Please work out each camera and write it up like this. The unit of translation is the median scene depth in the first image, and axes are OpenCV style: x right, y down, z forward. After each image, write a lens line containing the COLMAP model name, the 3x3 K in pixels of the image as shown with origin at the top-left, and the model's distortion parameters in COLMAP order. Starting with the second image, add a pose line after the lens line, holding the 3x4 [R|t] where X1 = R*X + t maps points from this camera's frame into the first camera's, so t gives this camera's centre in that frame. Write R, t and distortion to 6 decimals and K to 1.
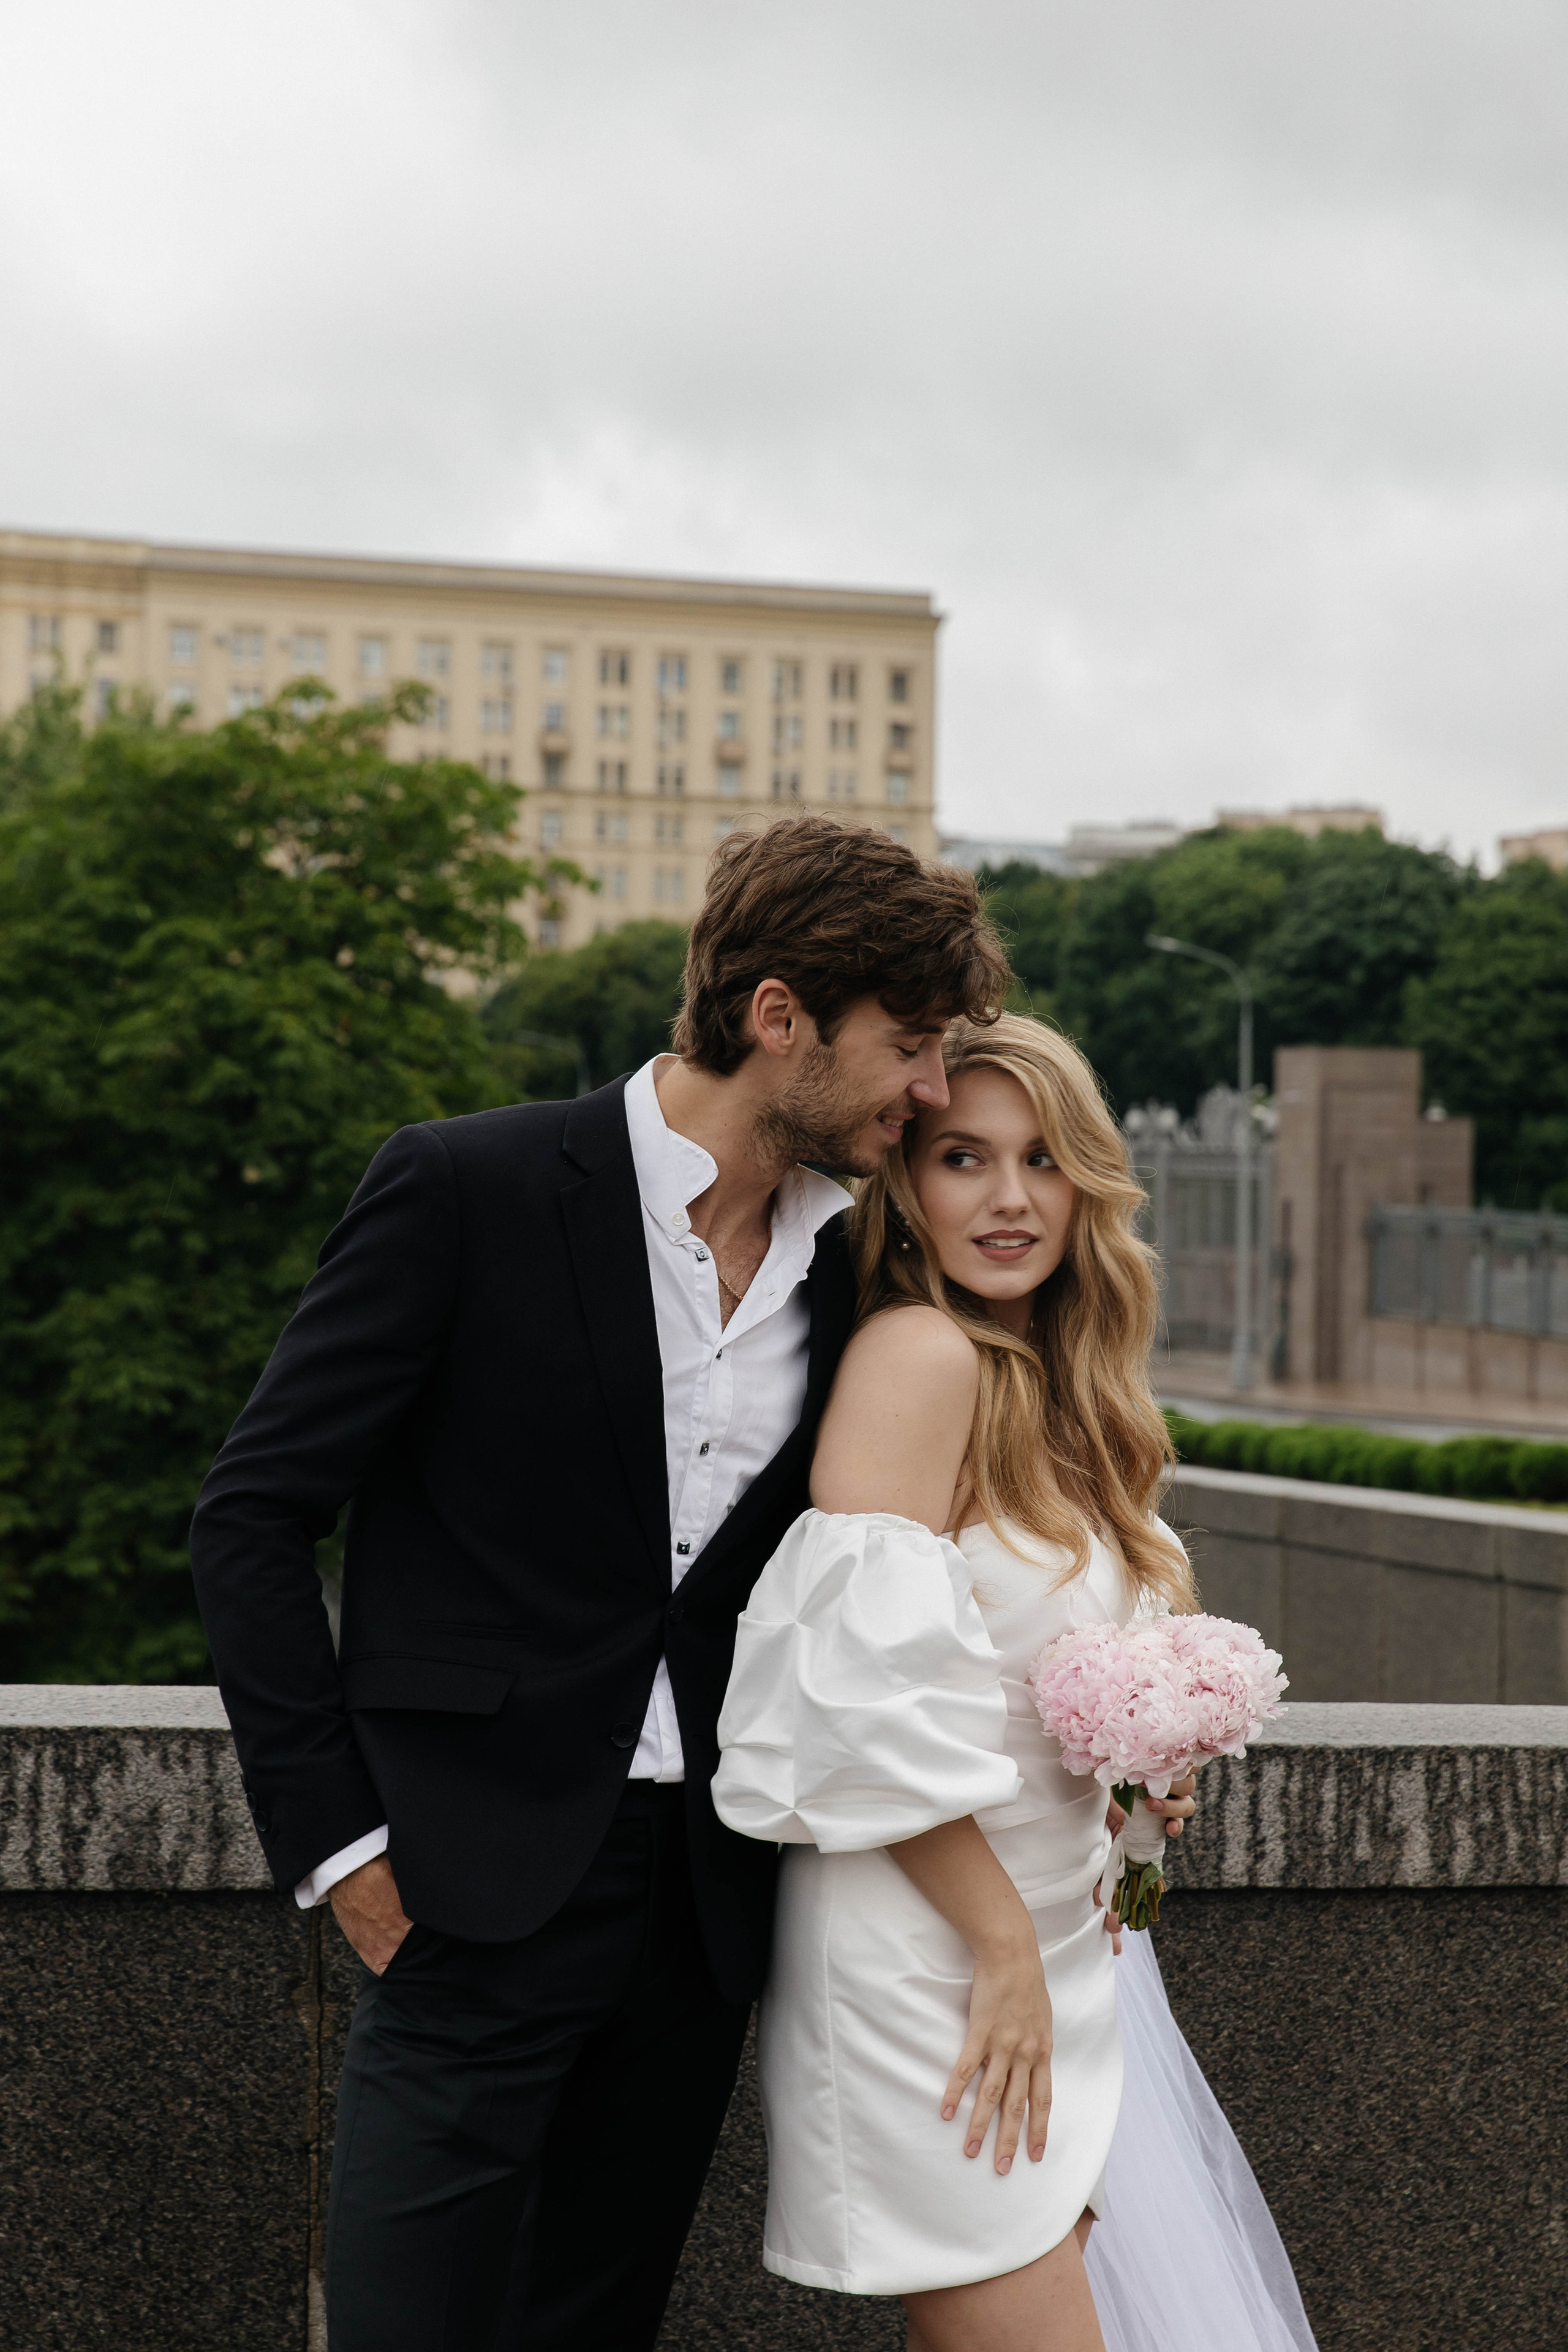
lens RADIAL K [[4565.7, 0, 771.8], [0, 4565.7, 1260.2], [0, 0, 1]] dist [0.013367, 0.121074]
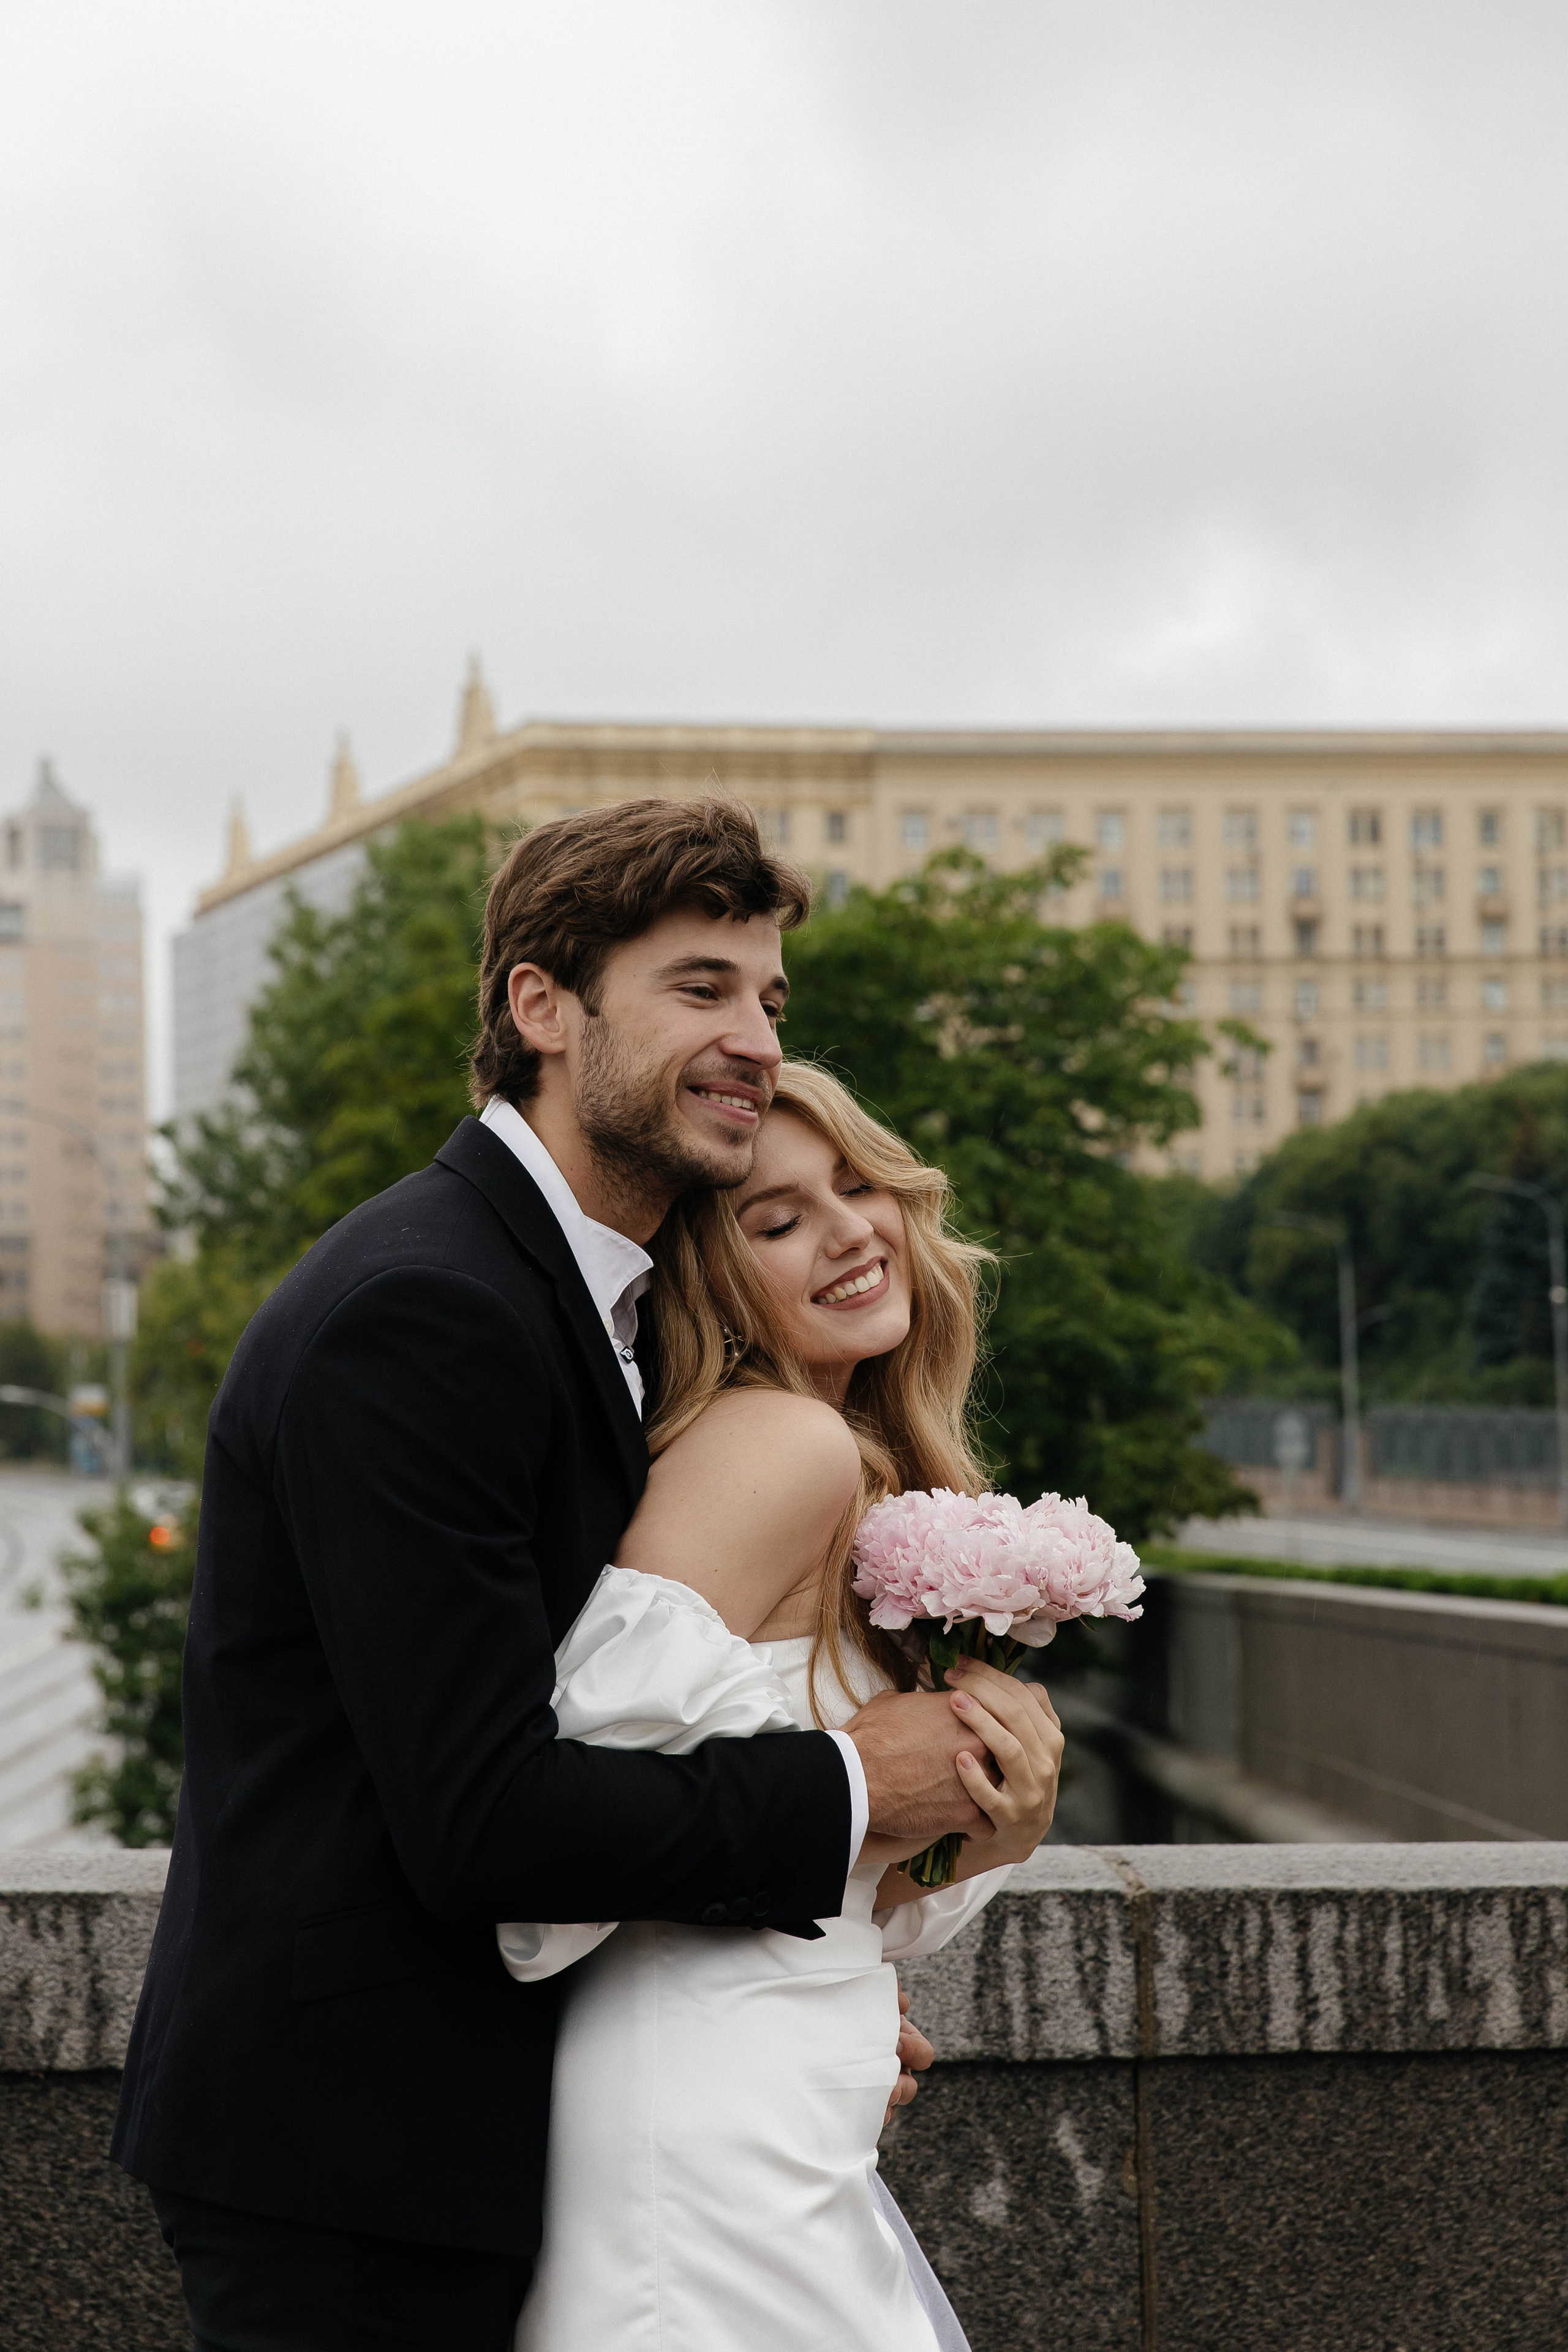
lens RADIAL K [[4793.9, 0, 784.0], [0, 4793.9, 1176.0], [0, 0, 1]] dist [-0.036276, 0.486491]
pose [[0.985489, -0.047645, -0.162913, 0.162161], [0.037834, 0.997308, -0.062805, 0.022371], [0.165467, 0.055730, 0.984639, 0.060613]]
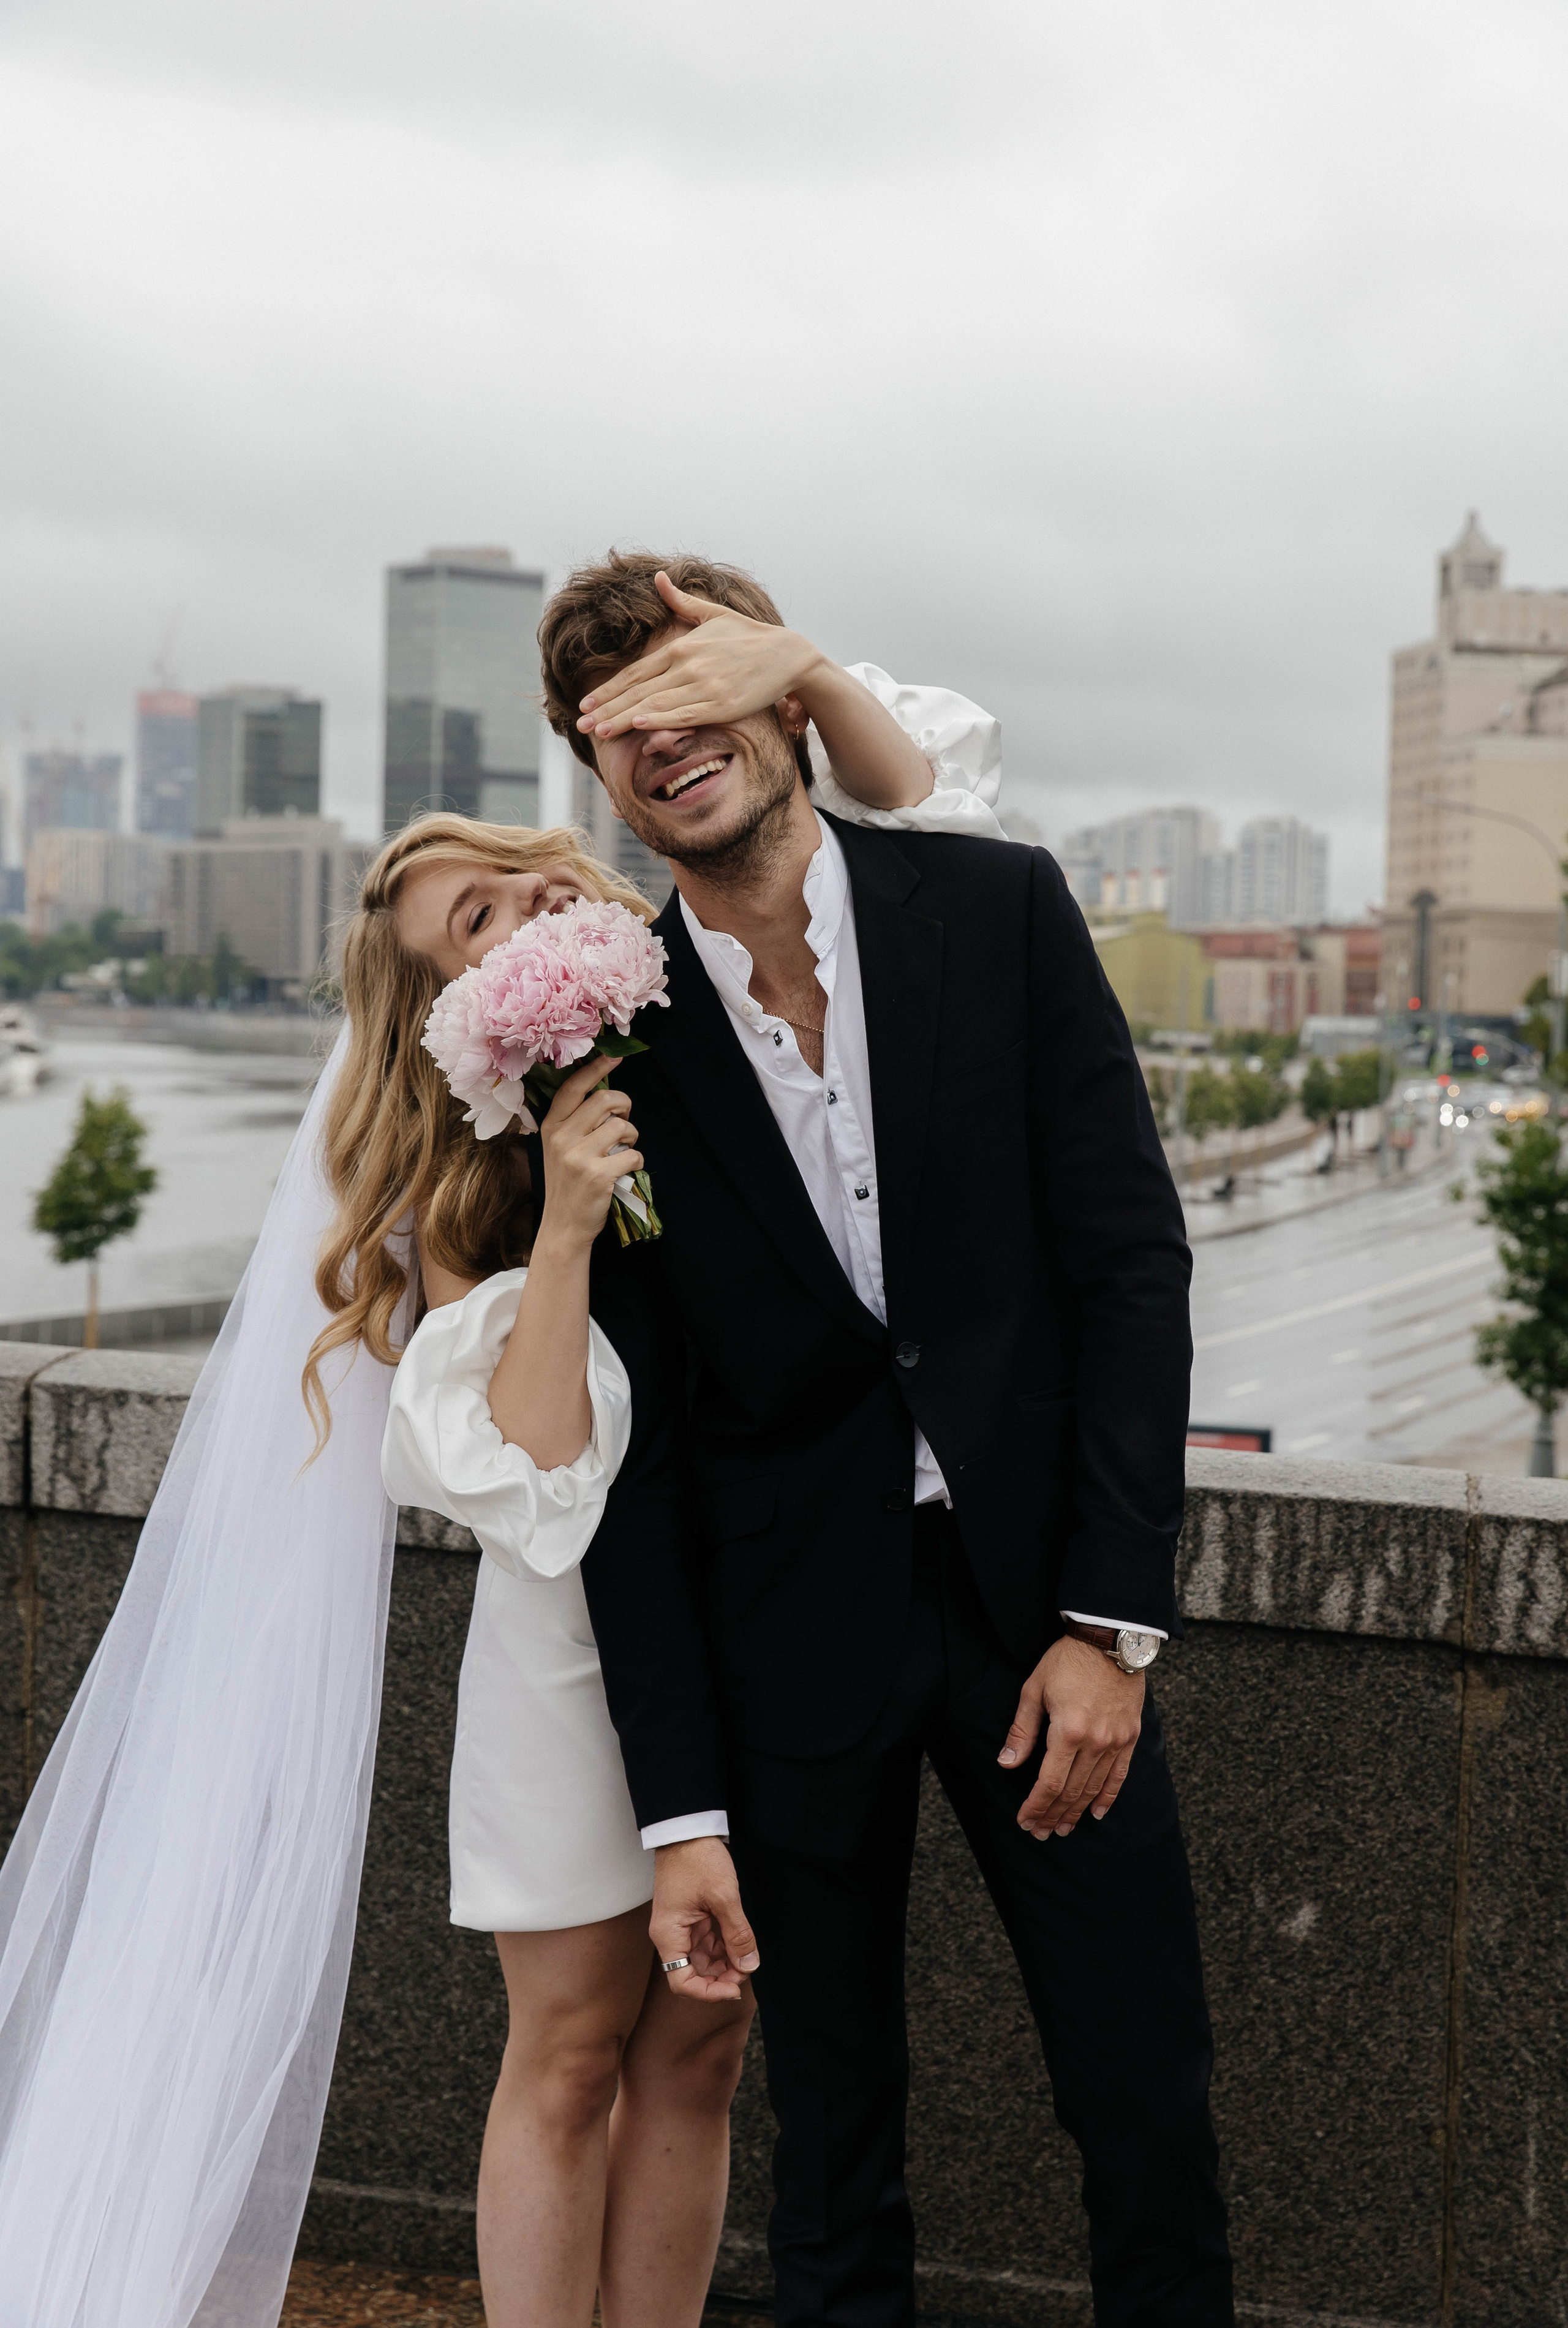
lens RADIAL K [[3650.2, 0, 781.3], [0, 3650.2, 1214.5], [0, 0, 1]] dist [-0.005588, 0.039724]
pose [[0.850651, 0.036041, -0.524494, 0.542852], [-0.023707, 0.999262, 0.030216, 0.021028], [0.525196, -0.013269, 0.850878, 0.239425]]
